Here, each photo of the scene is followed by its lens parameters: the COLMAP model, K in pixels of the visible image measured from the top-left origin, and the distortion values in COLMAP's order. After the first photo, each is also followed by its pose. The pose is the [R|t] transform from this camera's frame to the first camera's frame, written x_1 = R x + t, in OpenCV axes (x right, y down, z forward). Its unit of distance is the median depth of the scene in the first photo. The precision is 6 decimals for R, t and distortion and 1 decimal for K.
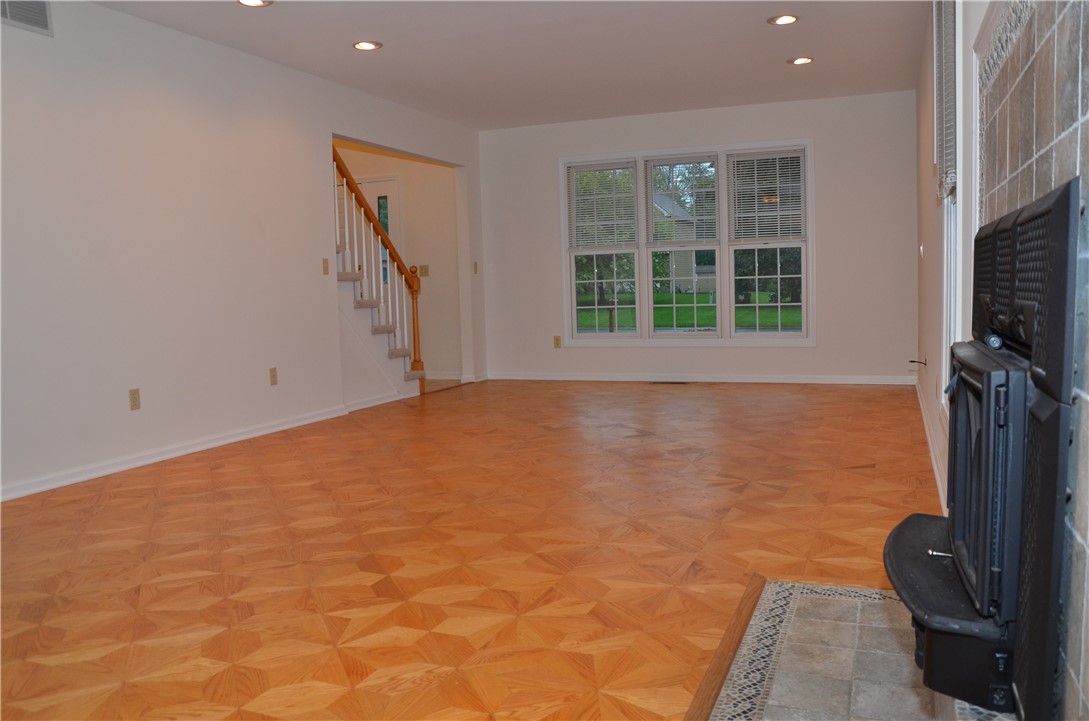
lens RADIAL K [[895.7, 0, 544.5], [0, 895.7, 360.5], [0, 0, 1]] dist [-0.001457, 0.000277]
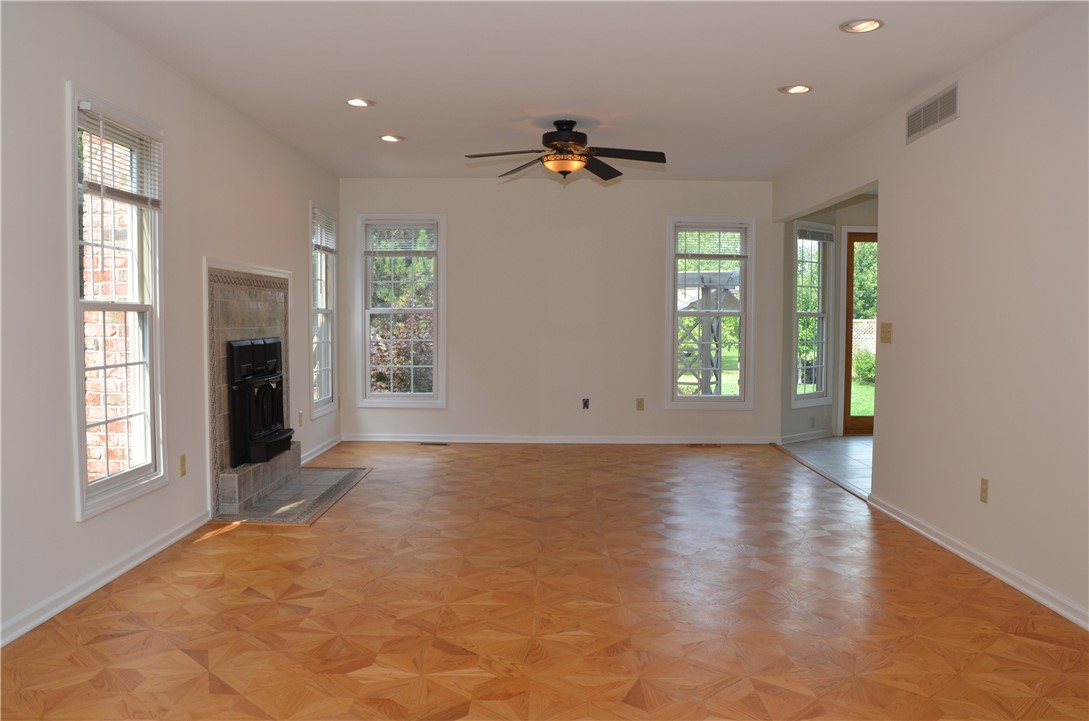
lens RADIAL K [[895.7, 0, 544.5], [0, 895.7, 360.5], [0, 0, 1]] dist [-0.001457, 0.000277]
pose [[-0.930242, 0.038916, -0.364876, 0.372022], [-0.012733, 0.990338, 0.138088, -0.296398], [0.366725, 0.133101, -0.920759, 2.373910]]
